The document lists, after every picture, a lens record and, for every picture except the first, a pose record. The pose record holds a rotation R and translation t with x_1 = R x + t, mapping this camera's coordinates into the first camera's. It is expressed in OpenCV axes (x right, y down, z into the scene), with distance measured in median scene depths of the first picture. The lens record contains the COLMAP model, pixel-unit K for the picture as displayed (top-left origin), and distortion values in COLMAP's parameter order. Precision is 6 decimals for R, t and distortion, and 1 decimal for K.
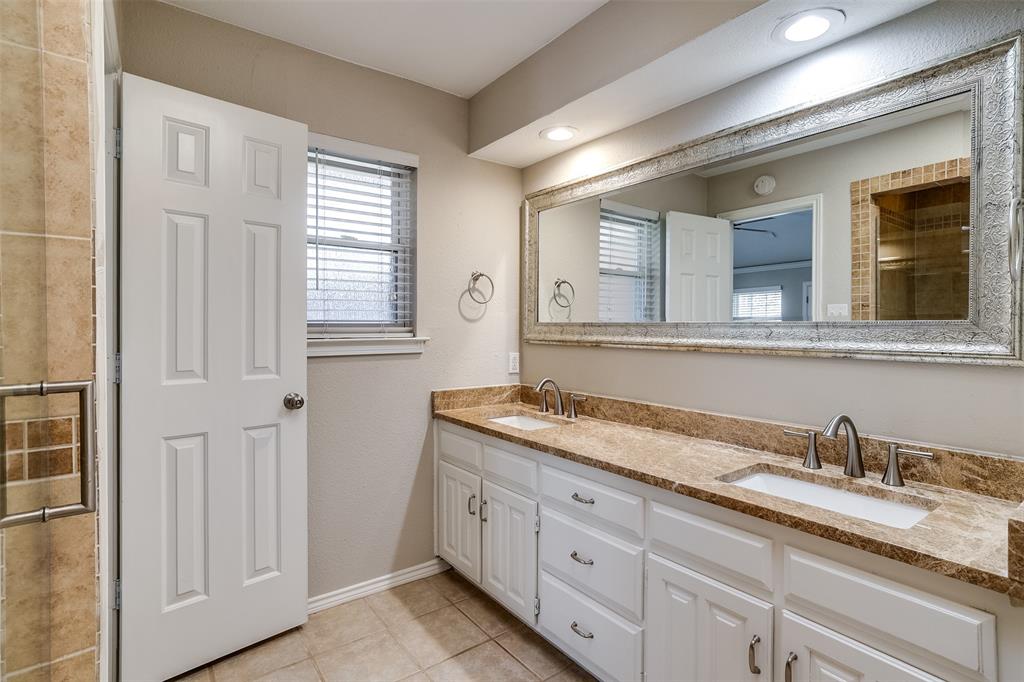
lens RADIAL K [[496.1, 0, 478.6], [0, 496.1, 323.6], [0, 0, 1]] dist [-0.005305, 0.000190]
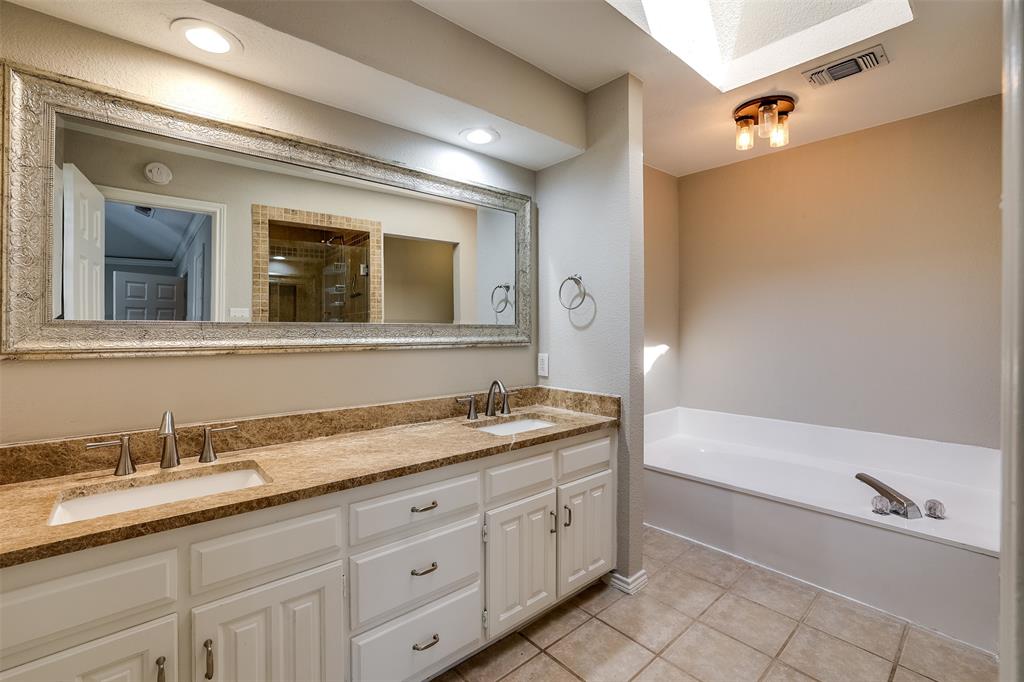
lens RADIAL K [[443.7, 0, 506.2], [0, 443.7, 332.5], [0, 0, 1]] dist [-0.022482, 0.004333]
pose [[-0.102037, -0.013052, 0.994695, -0.487596], [-0.009530, 0.999881, 0.012142, 0.001678], [-0.994735, -0.008241, -0.102149, 0.697620]]
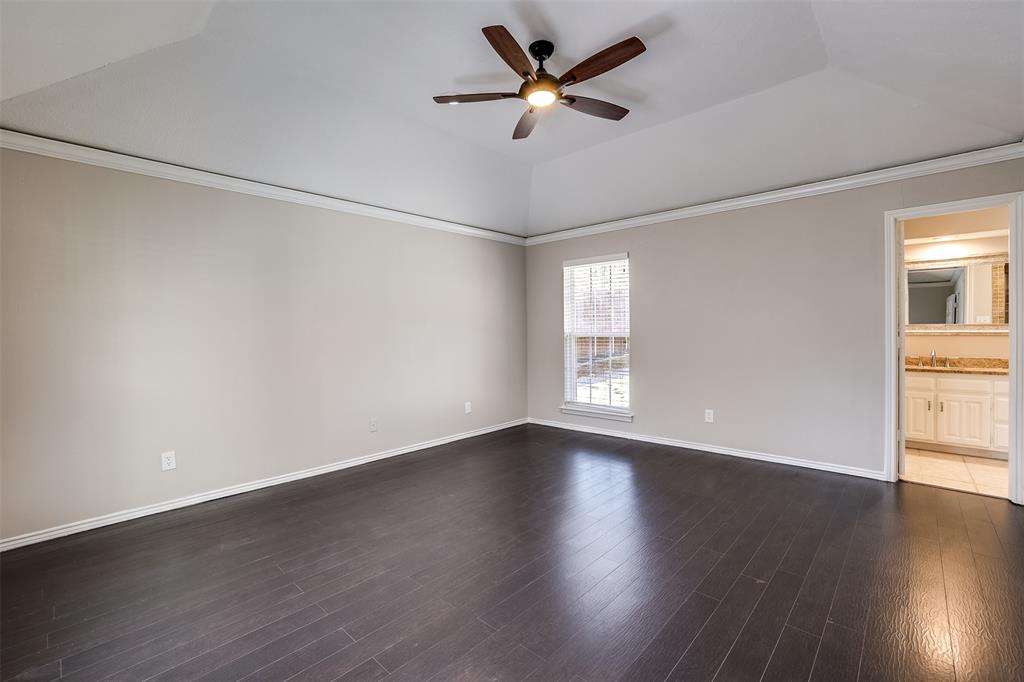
lens RADIAL K [[443.7, 0, 504.6], [0, 443.7, 344.2], [0, 0, 1]] dist [-0.022482, 0.004333]
pose [[0.977932, -0.017589, 0.208180, -2.278998], [0.013786, 0.999711, 0.019707, 0.020970], [-0.208467, -0.016403, 0.977892, -0.509185]]
